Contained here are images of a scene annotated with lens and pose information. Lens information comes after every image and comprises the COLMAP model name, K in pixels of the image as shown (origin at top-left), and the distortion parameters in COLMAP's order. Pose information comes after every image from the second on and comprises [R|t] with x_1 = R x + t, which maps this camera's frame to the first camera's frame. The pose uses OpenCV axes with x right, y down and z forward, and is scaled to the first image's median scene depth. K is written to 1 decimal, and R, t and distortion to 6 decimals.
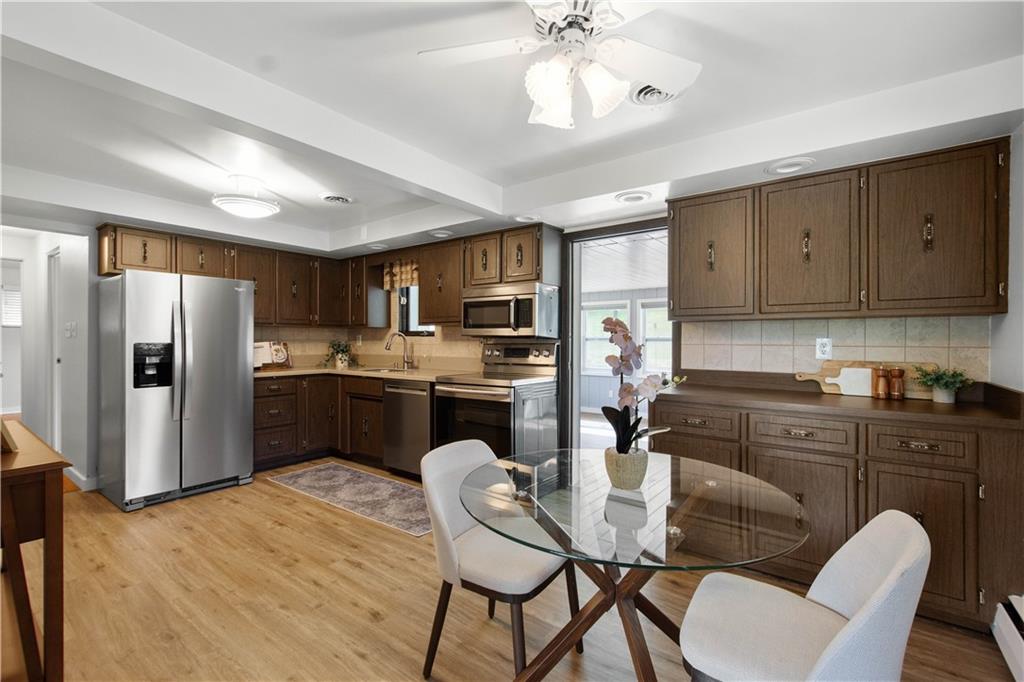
lens RADIAL K [[447.1, 0, 512.0], [0, 447.1, 341.0], [0, 0, 1]] dist [0.000421, -0.000105]
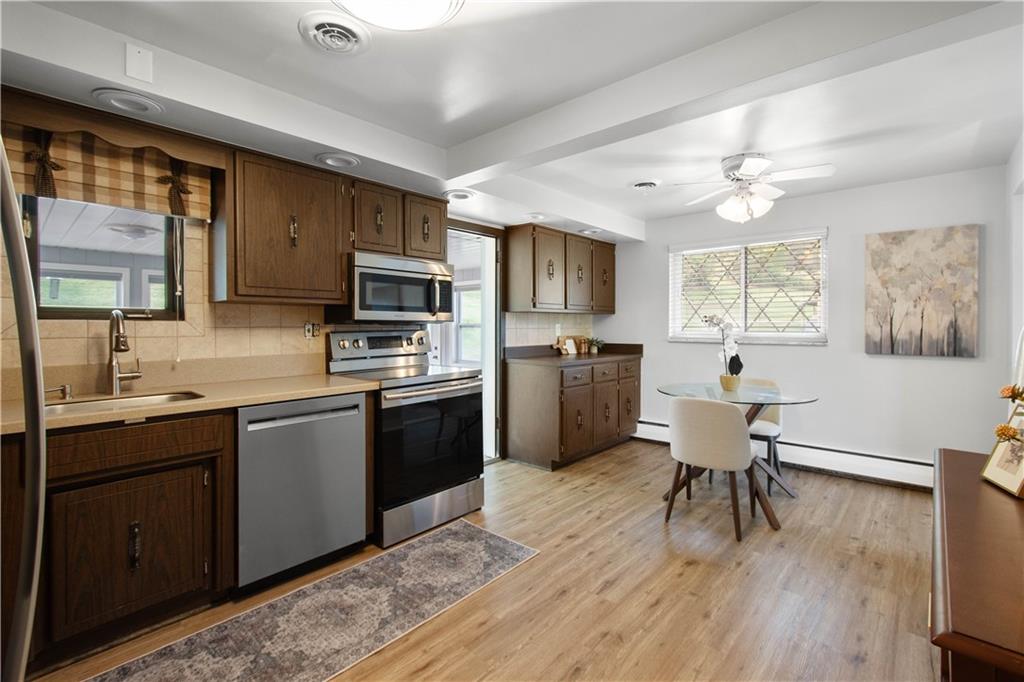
lens RADIAL K [[464.1, 0, 504.9], [0, 464.1, 333.5], [0, 0, 1]] dist [0.009121, 0.000051]
pose [[0.097510, -0.024104, 0.994943, -0.913287], [0.003692, 0.999709, 0.023858, -0.010559], [-0.995228, 0.001347, 0.097571, 0.803157]]
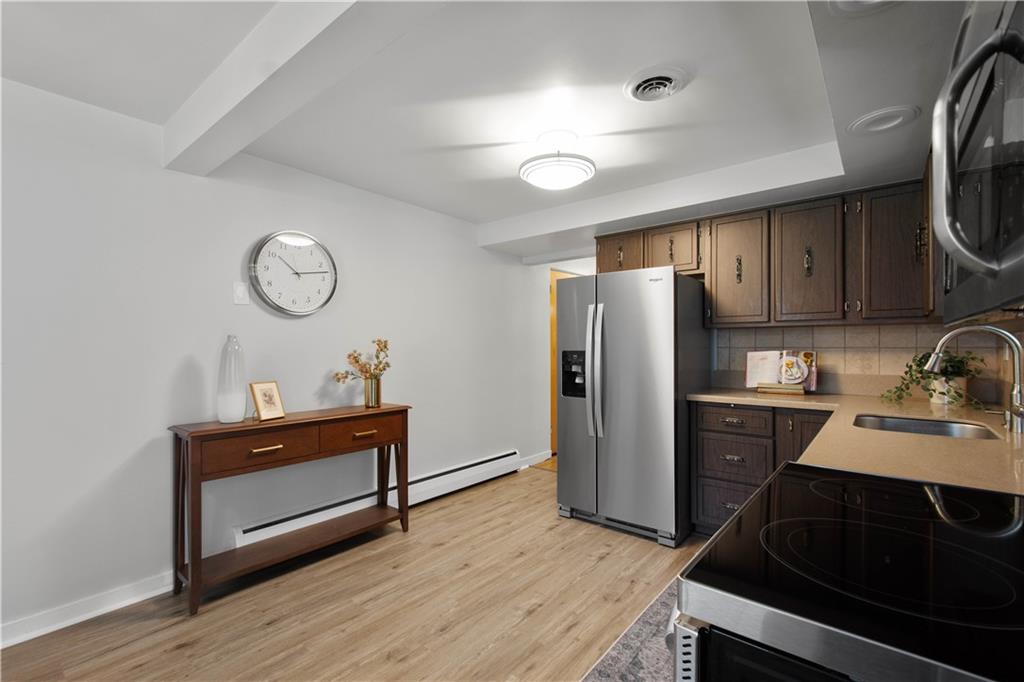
lens RADIAL K [[447.1, 0, 512.0], [0, 447.1, 341.0], [0, 0, 1]] dist [0.000421, -0.000105]
pose [[-0.033830, -0.015984, -0.999300, 0.164540], [-0.004664, 0.999864, -0.015835, 0.000094], [0.999417, 0.004125, -0.033900, 0.882334]]
